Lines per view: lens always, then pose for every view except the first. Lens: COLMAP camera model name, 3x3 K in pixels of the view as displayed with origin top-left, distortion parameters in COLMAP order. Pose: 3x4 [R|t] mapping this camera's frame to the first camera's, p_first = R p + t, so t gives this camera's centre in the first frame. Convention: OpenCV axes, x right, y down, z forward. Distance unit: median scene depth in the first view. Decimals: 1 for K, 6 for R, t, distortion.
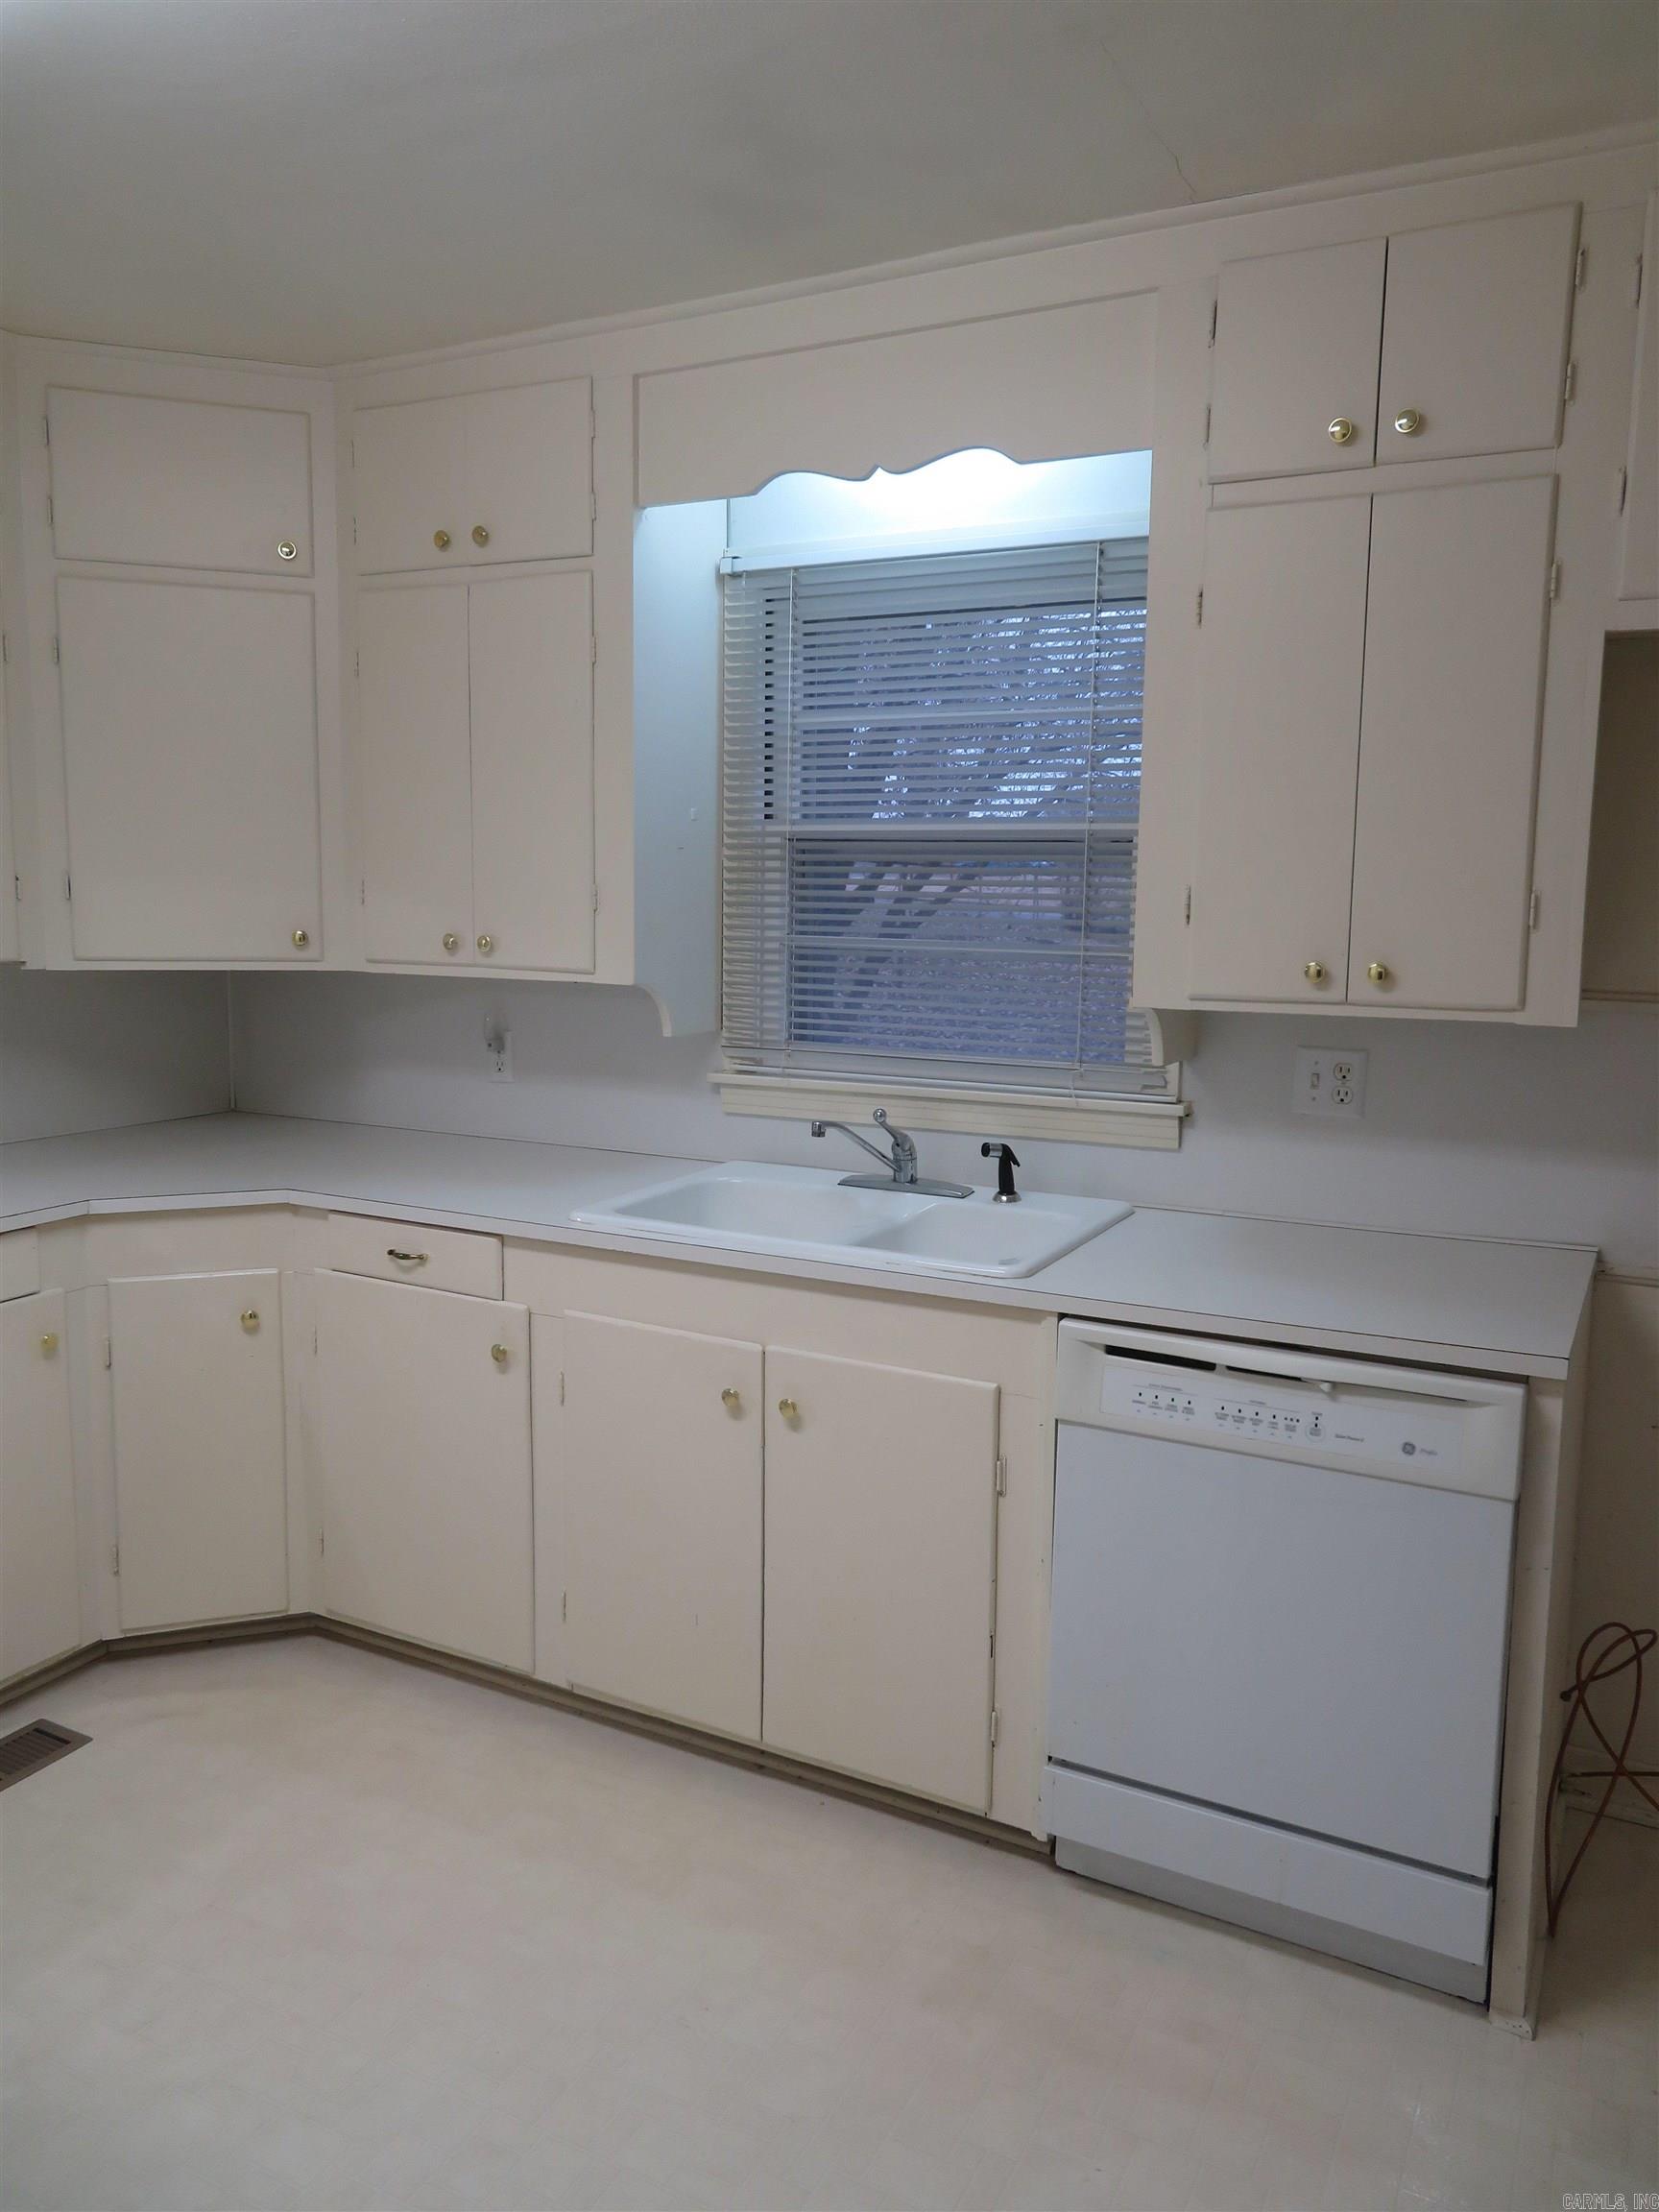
lens RADIAL K [[1596.1, 0, 838.5], [0, 1596.1, 1093.8], [0, 0, 1]] dist [-0.007042, 0.041357]
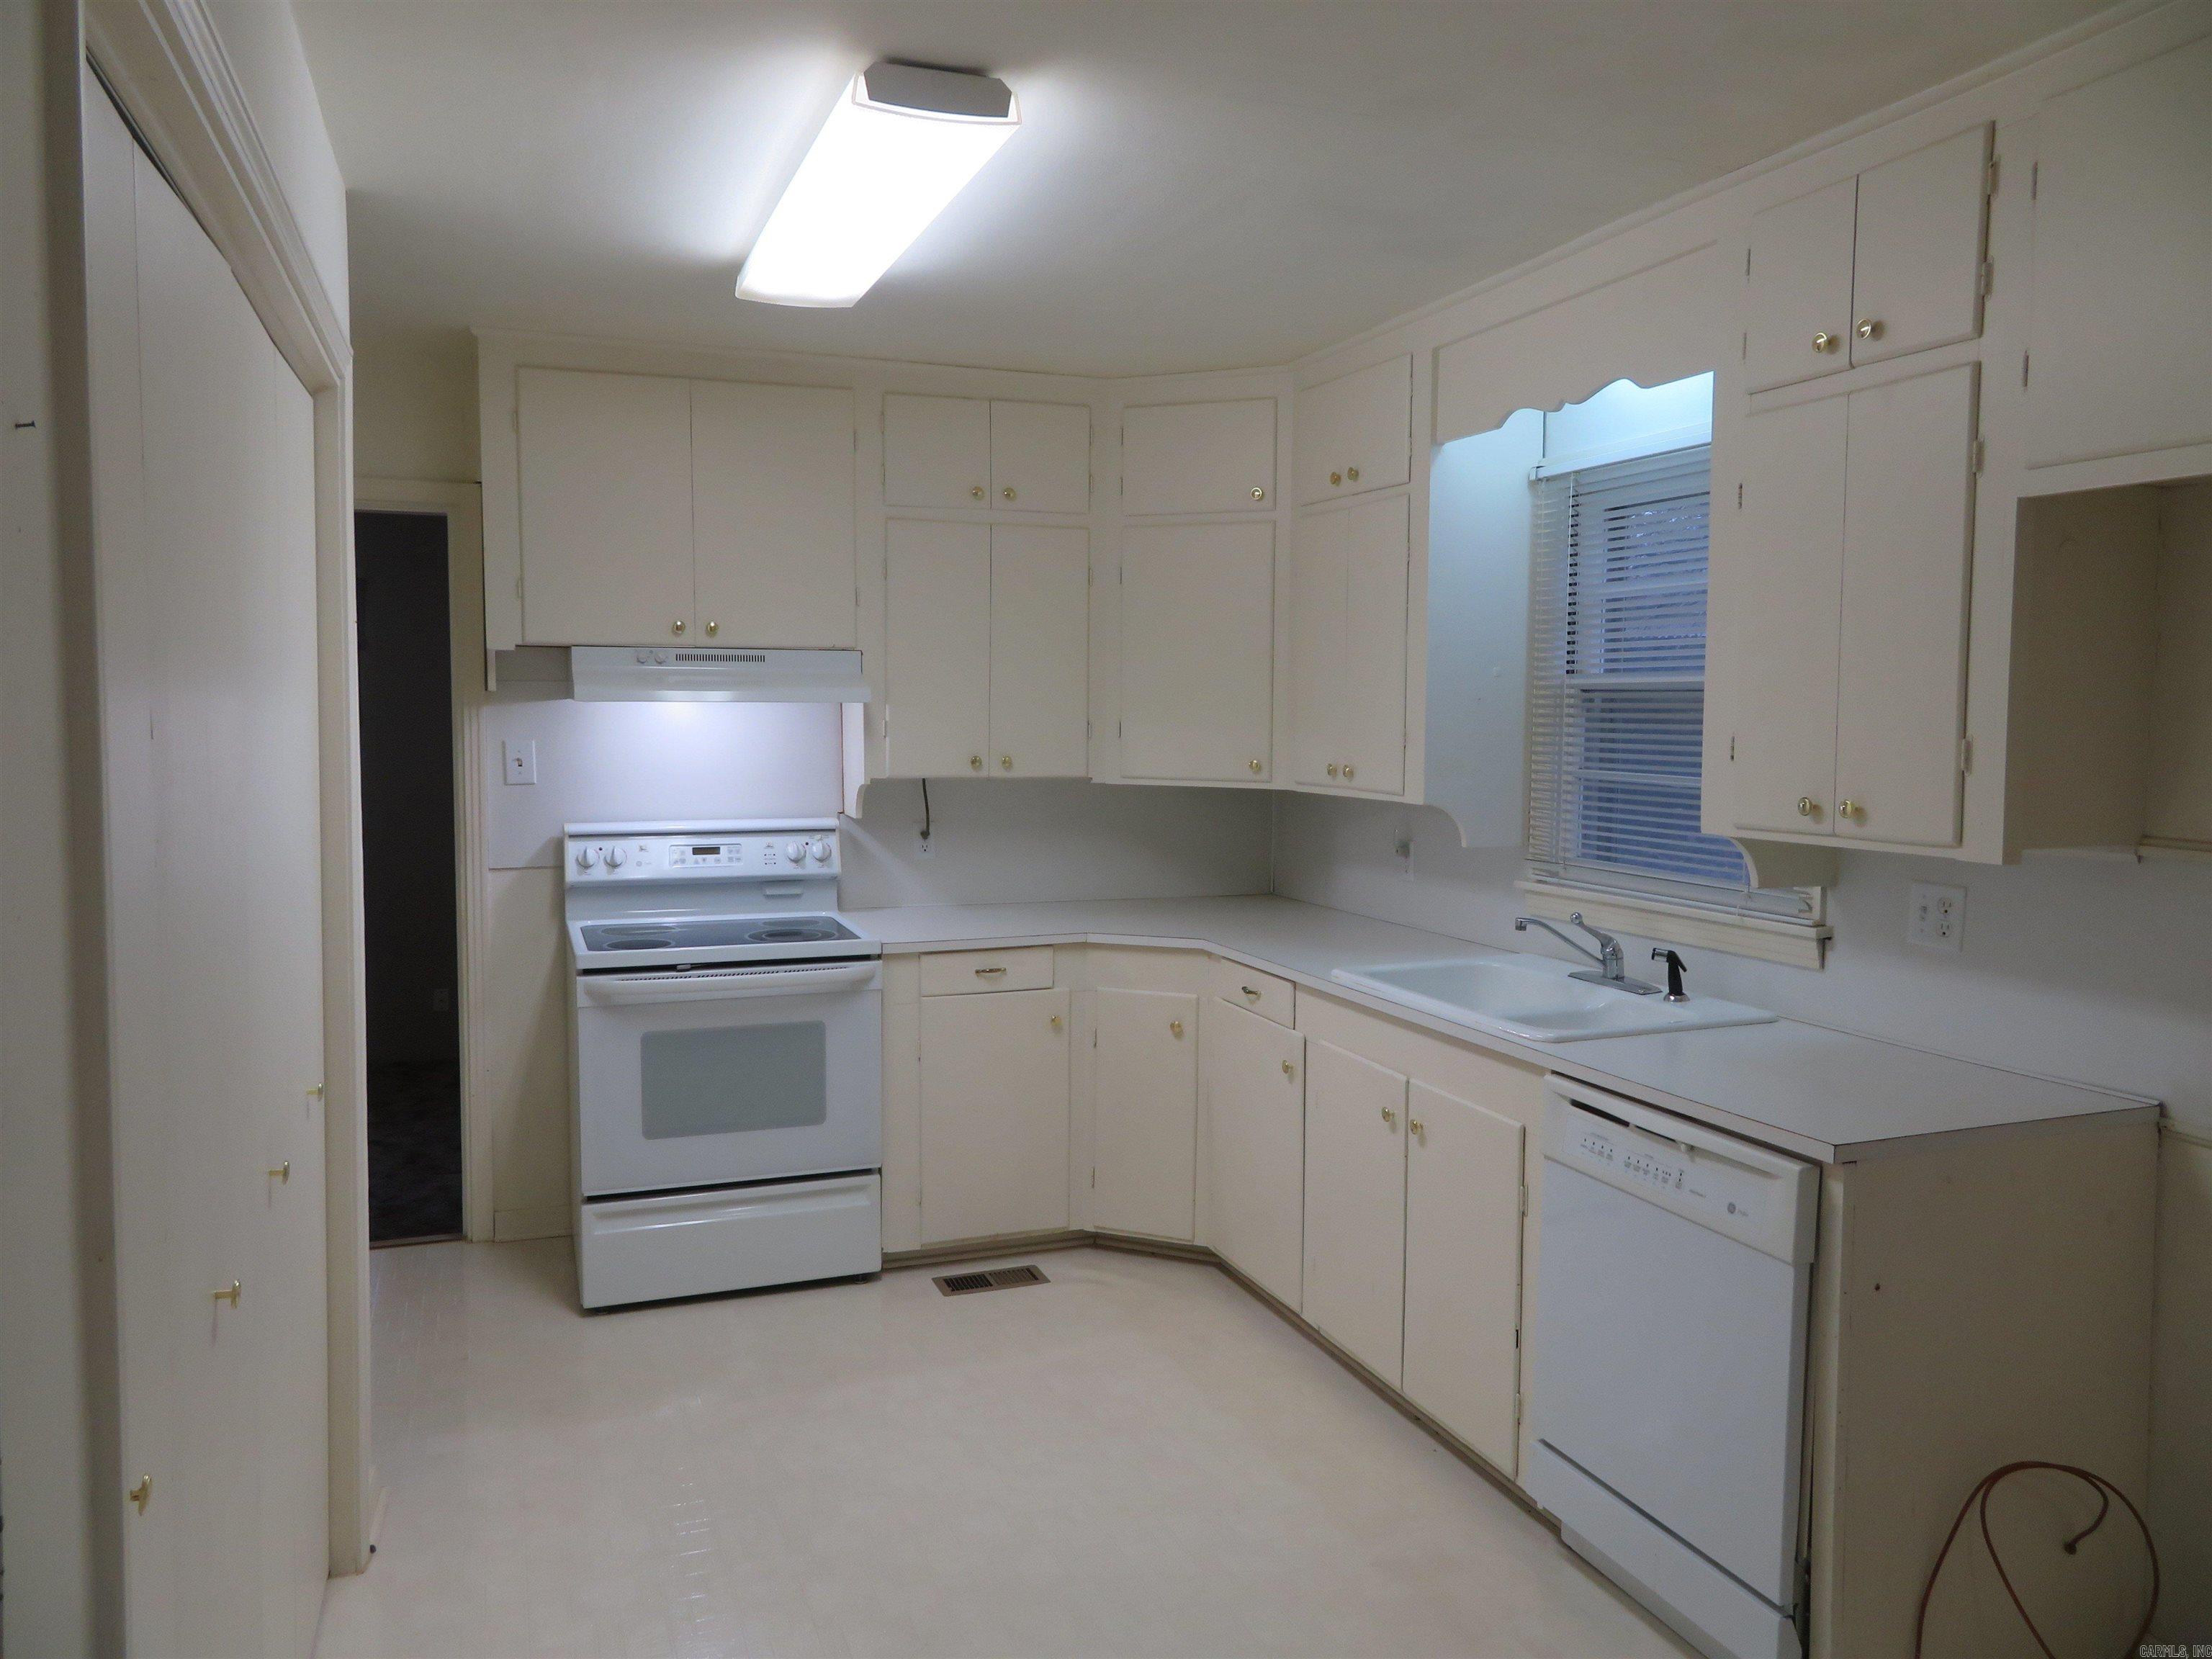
lens RADIAL K [[1604.7, 0, 1106.0], [0, 1604.7, 829.5], [0, 0, 1]] dist [-0.000233, 0.083476]
pose [[0.753205, 0.043027, -0.656377, 0.553088], [-0.083460, 0.996045, -0.030478, 0.013346], [0.652470, 0.077737, 0.753817, -0.155317]]
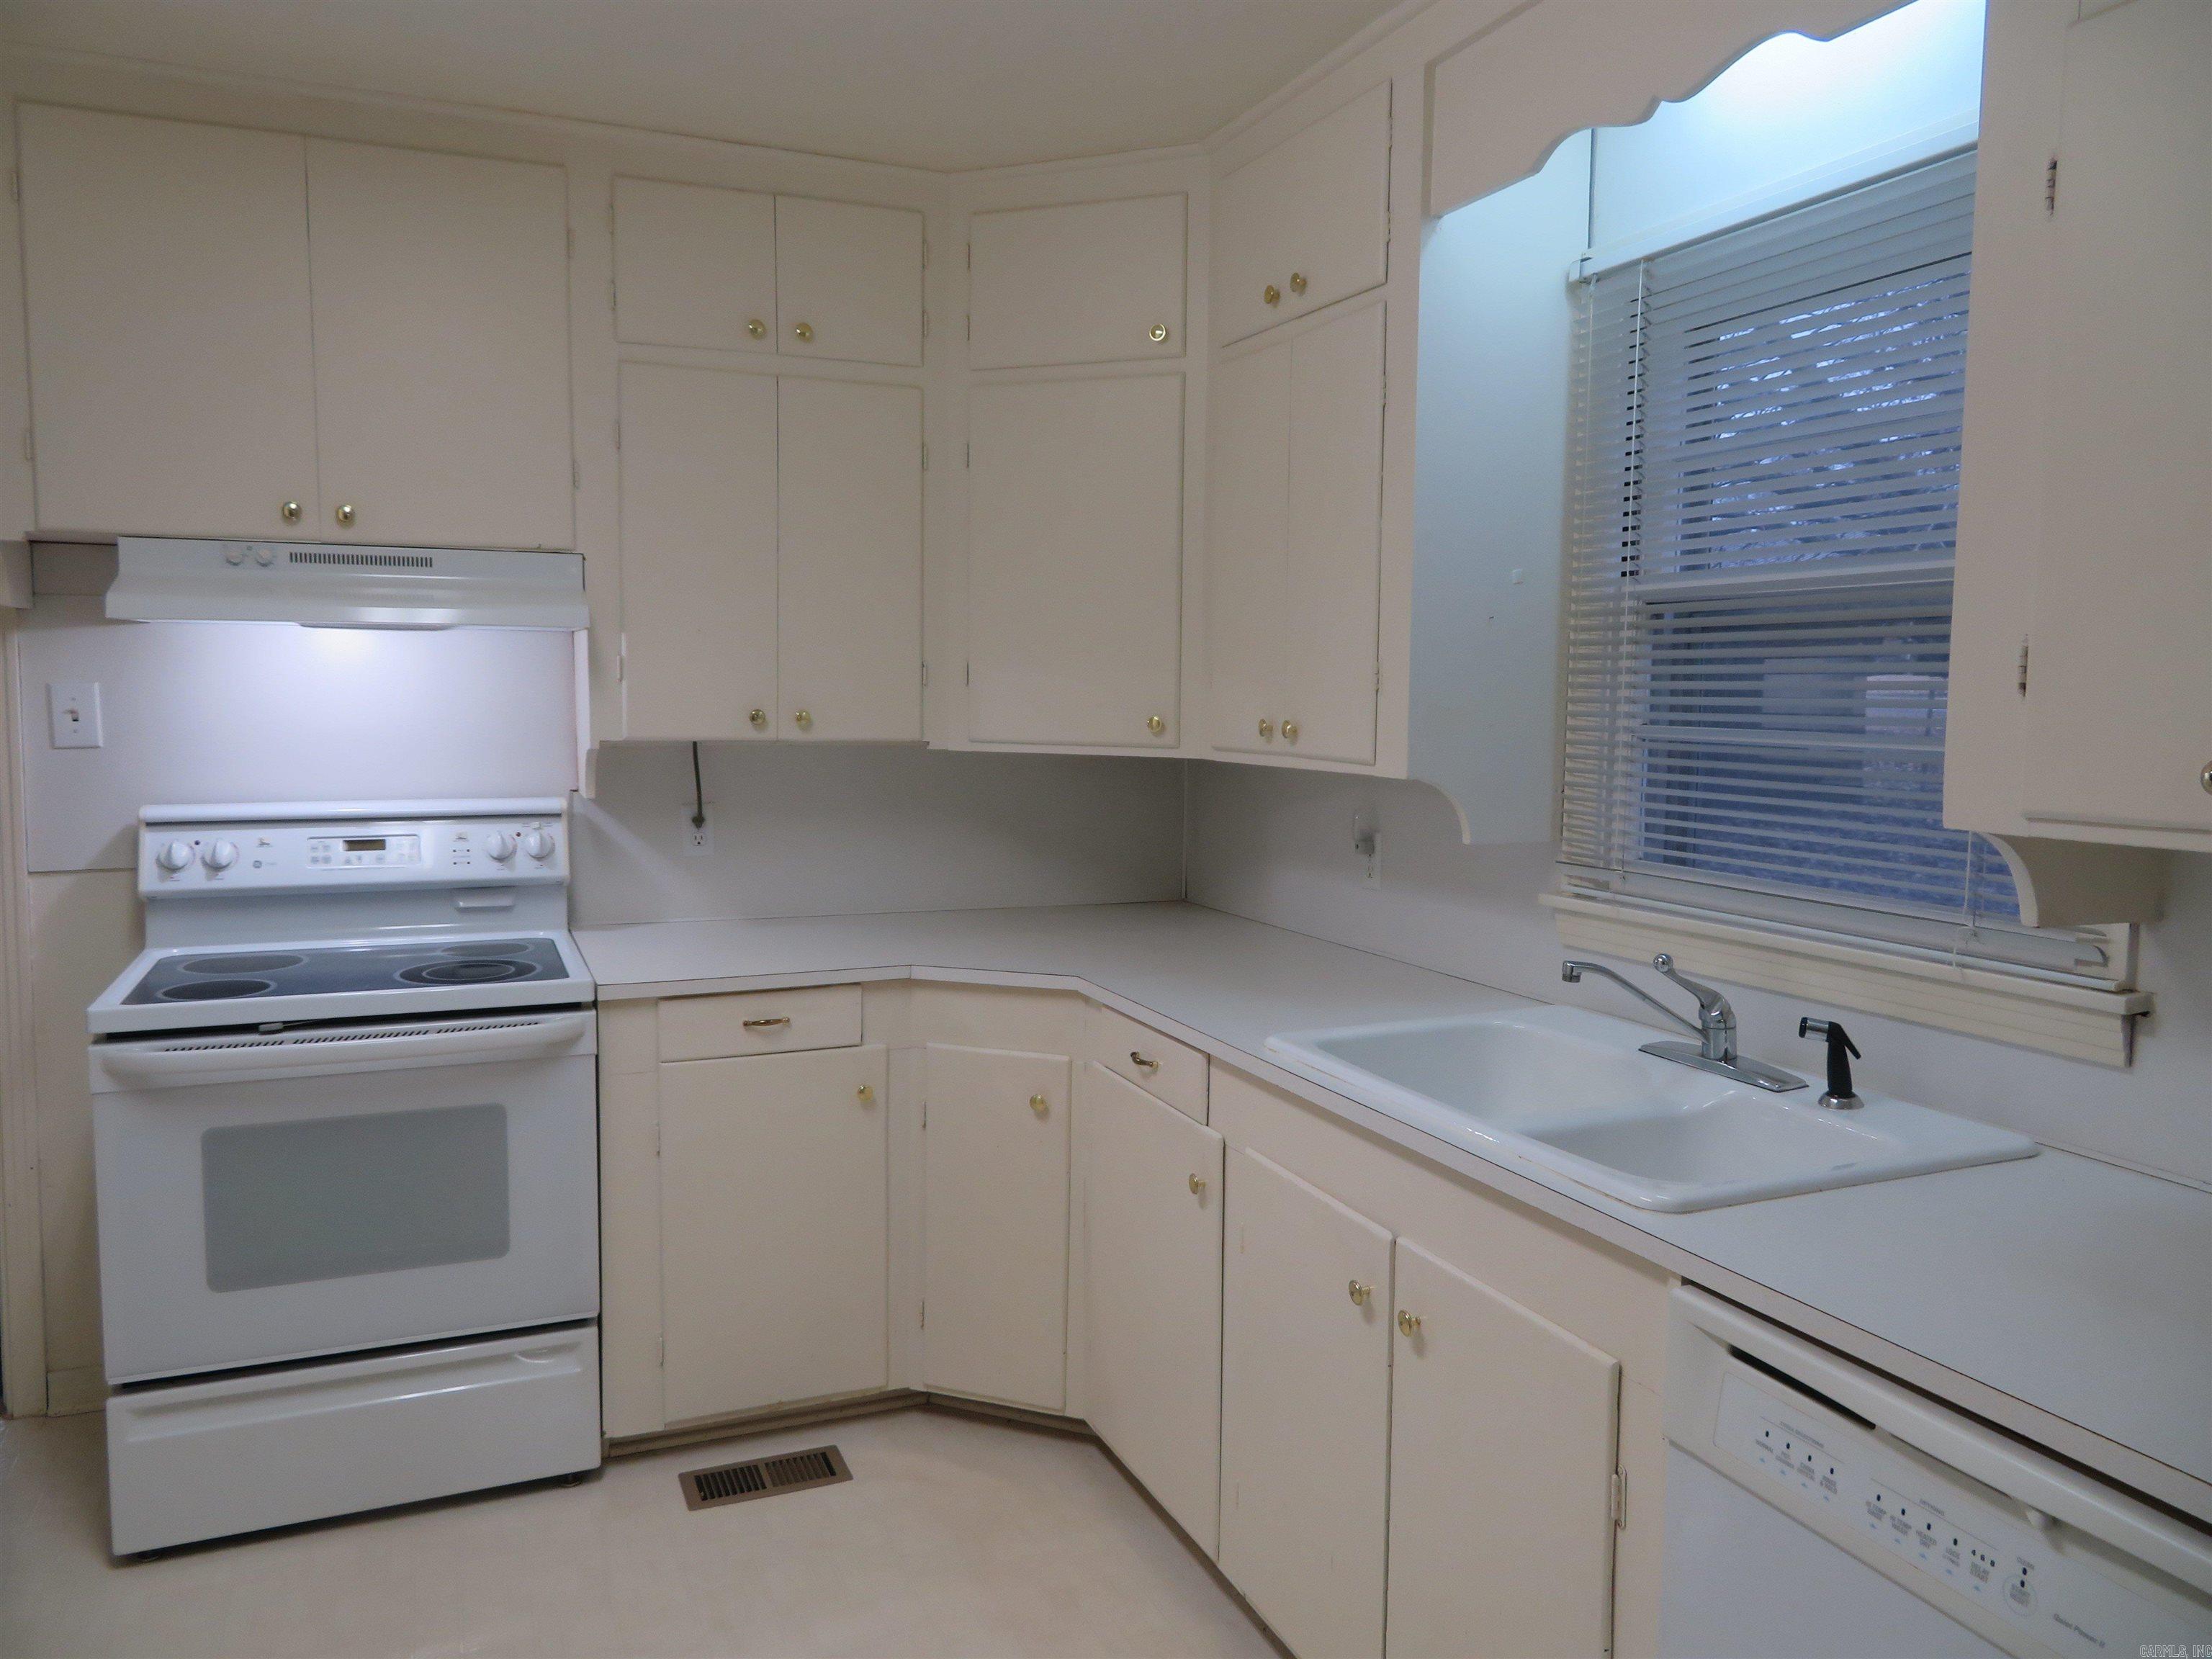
lens RADIAL K [[1596.1, 0, 1084.9], [0, 1596.1, 820.5], [0, 0, 1]] dist [-0.007042, 0.041357]
pose [[0.773079, 0.048203, -0.632475, 0.284161], [-0.083734, 0.996138, -0.026430, -0.010408], [0.628758, 0.073392, 0.774129, 0.250643]]
